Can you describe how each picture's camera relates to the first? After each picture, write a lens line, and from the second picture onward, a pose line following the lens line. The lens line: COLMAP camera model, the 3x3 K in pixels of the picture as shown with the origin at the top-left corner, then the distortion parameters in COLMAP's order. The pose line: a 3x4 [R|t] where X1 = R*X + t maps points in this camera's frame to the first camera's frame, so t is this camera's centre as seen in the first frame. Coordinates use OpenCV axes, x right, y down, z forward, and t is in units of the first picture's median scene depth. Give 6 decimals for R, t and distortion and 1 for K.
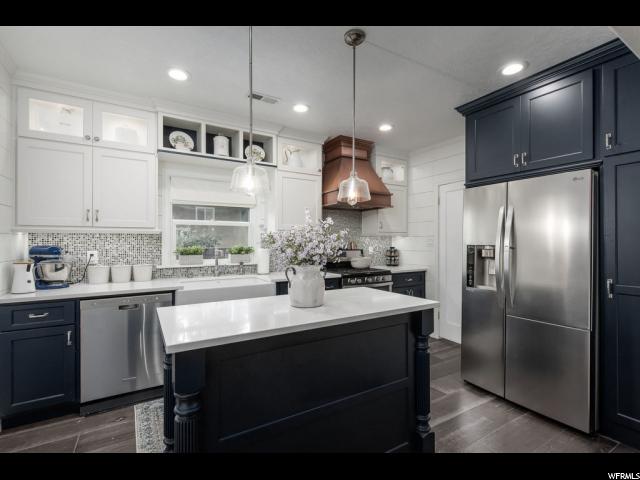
lens RADIAL K [[291.0, 0, 319.1], [0, 291.0, 241.0], [0, 0, 1]] dist [0.000355, -0.000186]
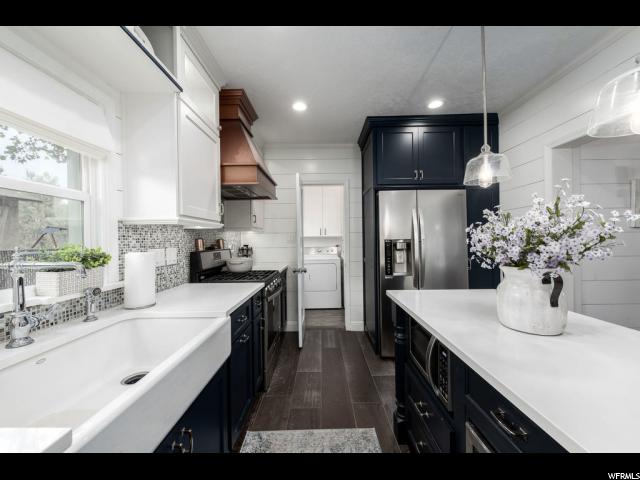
lens RADIAL K [[255.6, 0, 317.9], [0, 255.6, 242.0], [0, 0, 1]] dist [0.003609, 0.000095]
pose [[0.528812, -0.014050, 0.848623, -0.388050], [0.008912, 0.999900, 0.011001, 0.008521], [-0.848692, 0.001746, 0.528884, 0.537035]]
